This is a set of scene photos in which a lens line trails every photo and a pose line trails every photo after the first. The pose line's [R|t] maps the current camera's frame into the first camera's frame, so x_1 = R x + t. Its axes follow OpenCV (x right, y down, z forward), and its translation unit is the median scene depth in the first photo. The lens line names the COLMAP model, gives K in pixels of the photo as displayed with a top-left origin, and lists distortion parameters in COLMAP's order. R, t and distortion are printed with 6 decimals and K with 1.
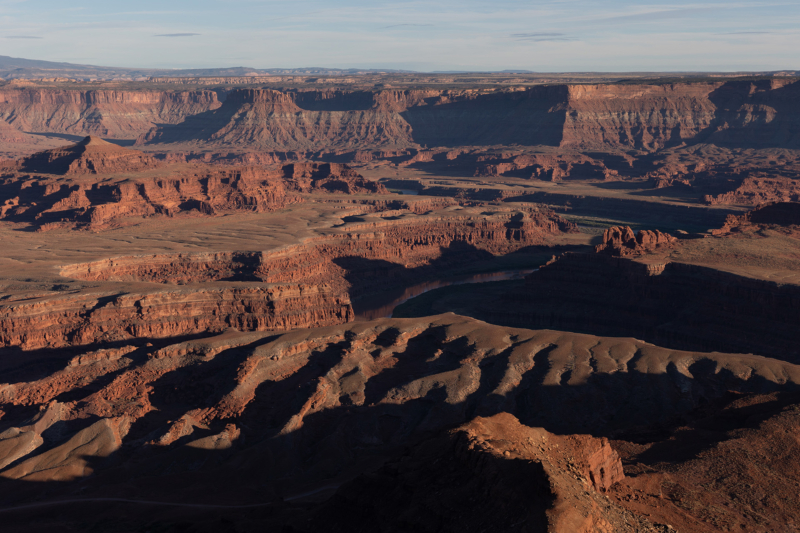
lens RADIAL K [[1121.6, 0, 400.1], [0, 1121.6, 263.0], [0, 0, 1]] dist [0.003007, 0.019818]
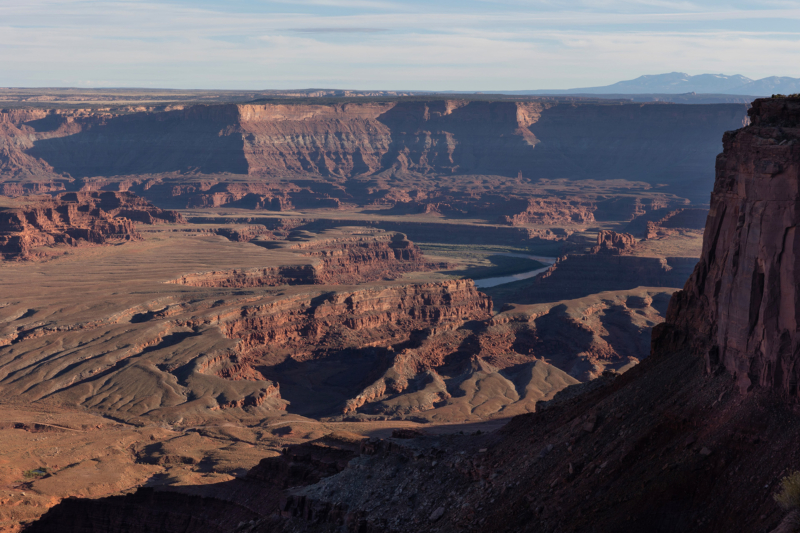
lens RADIAL K [[1523.3, 0, 400.1], [0, 1523.3, 255.7], [0, 0, 1]] dist [0.002268, 0.144658]
pose [[0.902083, -0.035104, 0.430133, -0.395151], [0.060227, 0.997173, -0.044928, 0.030001], [-0.427340, 0.066434, 0.901647, -0.177455]]
